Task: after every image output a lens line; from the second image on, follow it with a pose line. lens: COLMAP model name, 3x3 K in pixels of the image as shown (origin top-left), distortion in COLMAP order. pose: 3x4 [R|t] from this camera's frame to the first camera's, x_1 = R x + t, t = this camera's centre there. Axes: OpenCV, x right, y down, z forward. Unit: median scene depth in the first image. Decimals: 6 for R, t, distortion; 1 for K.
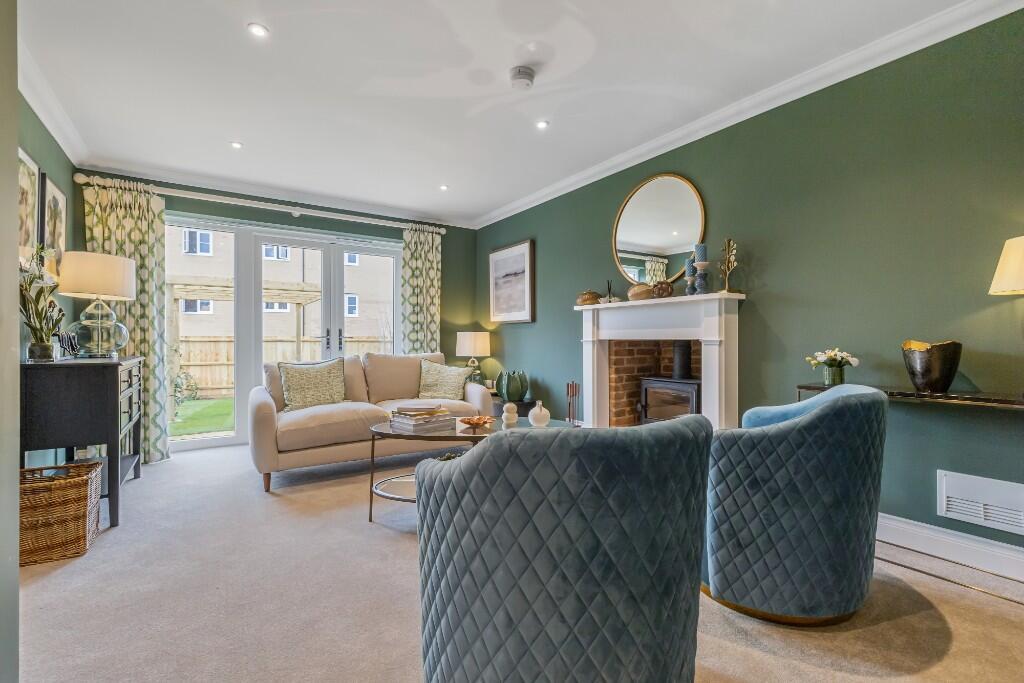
lens RADIAL K [[464.2, 0, 510.7], [0, 464.2, 342.2], [0, 0, 1]] dist [0.001736, -0.000374]
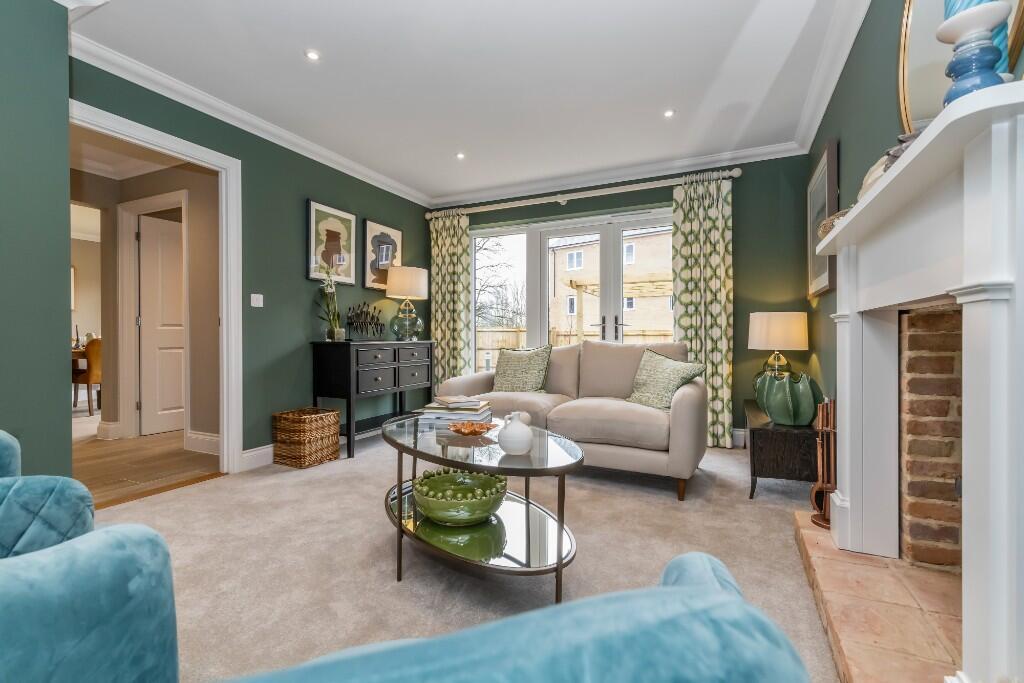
lens RADIAL K [[464.2, 0, 510.1], [0, 464.2, 336.8], [0, 0, 1]] dist [0.001736, -0.000374]
pose [[0.500760, 0.000099, -0.865586, 0.312294], [-0.002601, 0.999996, -0.001391, 0.014293], [0.865582, 0.002948, 0.500758, 0.361925]]
